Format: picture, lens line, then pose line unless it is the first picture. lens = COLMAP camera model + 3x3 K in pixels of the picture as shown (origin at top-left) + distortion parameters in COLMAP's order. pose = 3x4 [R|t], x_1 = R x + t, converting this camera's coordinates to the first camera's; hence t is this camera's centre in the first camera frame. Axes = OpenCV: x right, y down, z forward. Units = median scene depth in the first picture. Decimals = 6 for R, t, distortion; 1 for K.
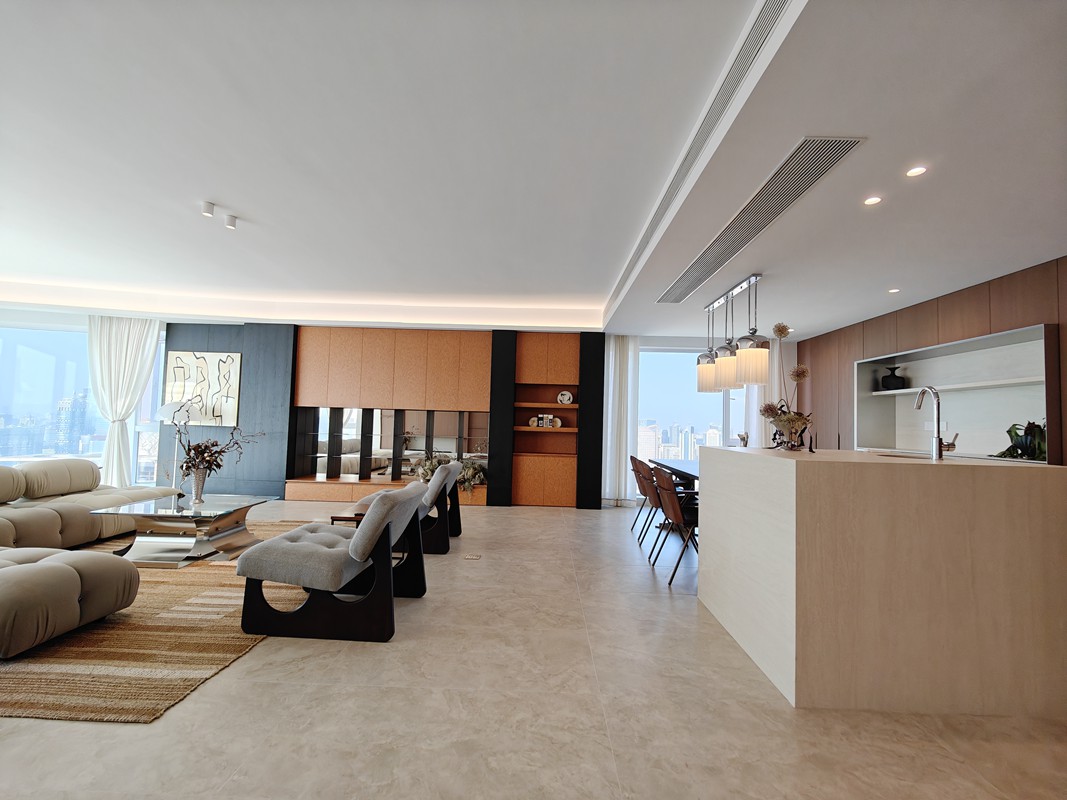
lens RADIAL K [[457.6, 0, 533.5], [0, 457.6, 400.0], [0, 0, 1]] dist [0.003779, -0.006139]
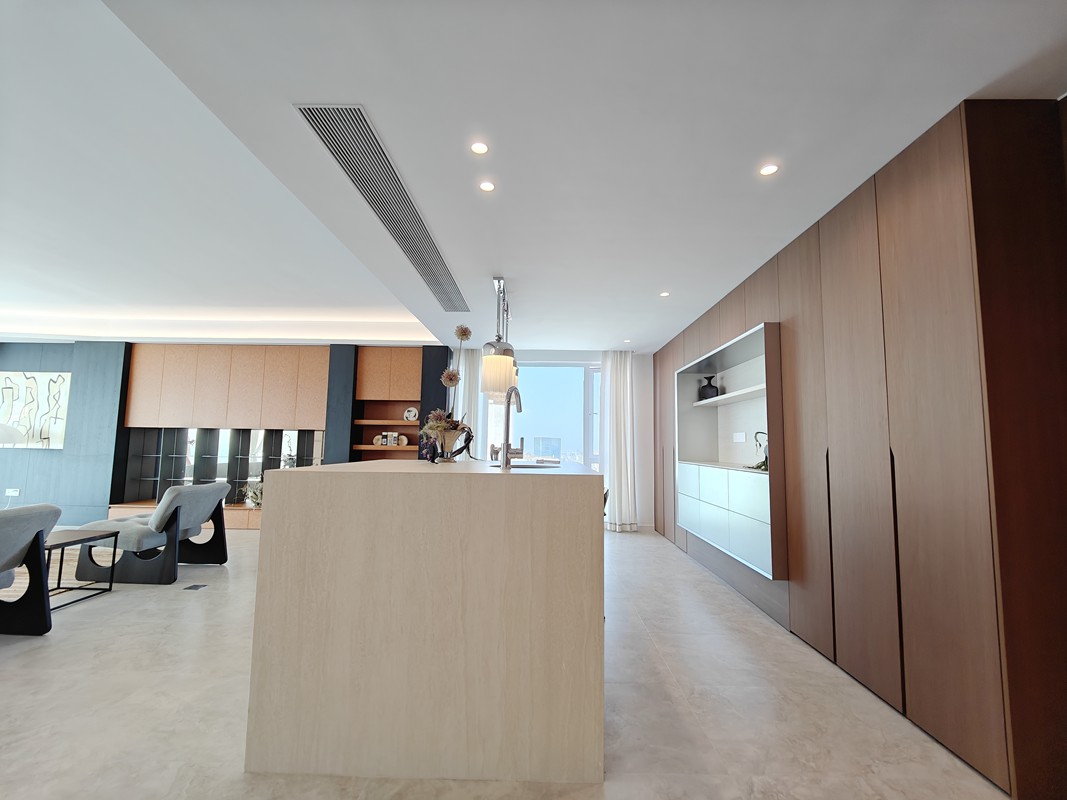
lens RADIAL K [[457.6, 0, 533.5], [0, 457.6, 400.0], [0, 0, 1]] dist [0.003779, -0.006139]
pose [[0.999865, -0.013361, 0.009604, 0.318423], [0.013800, 0.998788, -0.047238, 0.014088], [-0.008961, 0.047364, 0.998838, 0.040910]]
